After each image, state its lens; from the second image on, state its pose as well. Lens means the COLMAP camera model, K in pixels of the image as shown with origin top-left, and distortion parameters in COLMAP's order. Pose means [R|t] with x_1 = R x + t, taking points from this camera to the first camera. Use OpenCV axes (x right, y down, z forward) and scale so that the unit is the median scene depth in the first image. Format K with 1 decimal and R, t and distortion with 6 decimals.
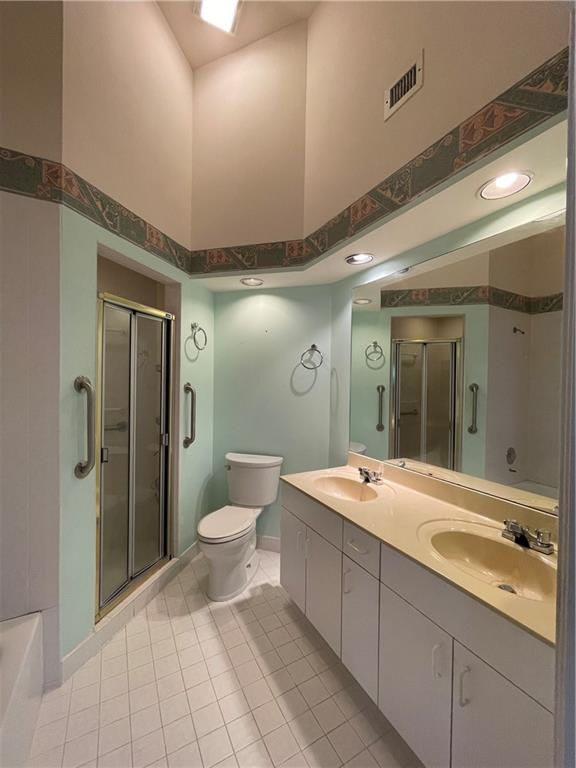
lens RADIAL K [[313.4, 0, 289.4], [0, 313.4, 383.1], [0, 0, 1]] dist [-0.003818, 0.001405]
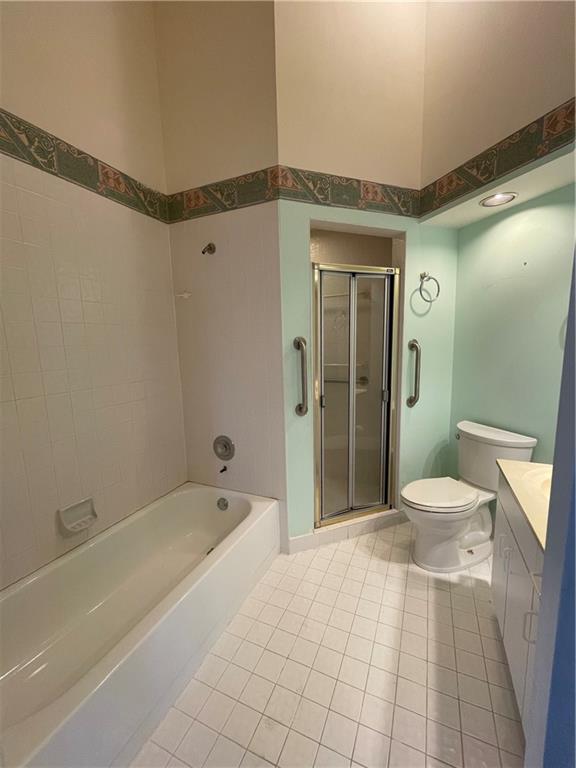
lens RADIAL K [[313.4, 0, 289.8], [0, 313.4, 383.8], [0, 0, 1]] dist [-0.003818, 0.001405]
pose [[0.601161, 0.078353, -0.795278, 0.241701], [0.025207, 0.992827, 0.116871, 0.012919], [0.798730, -0.090305, 0.594874, 0.147011]]
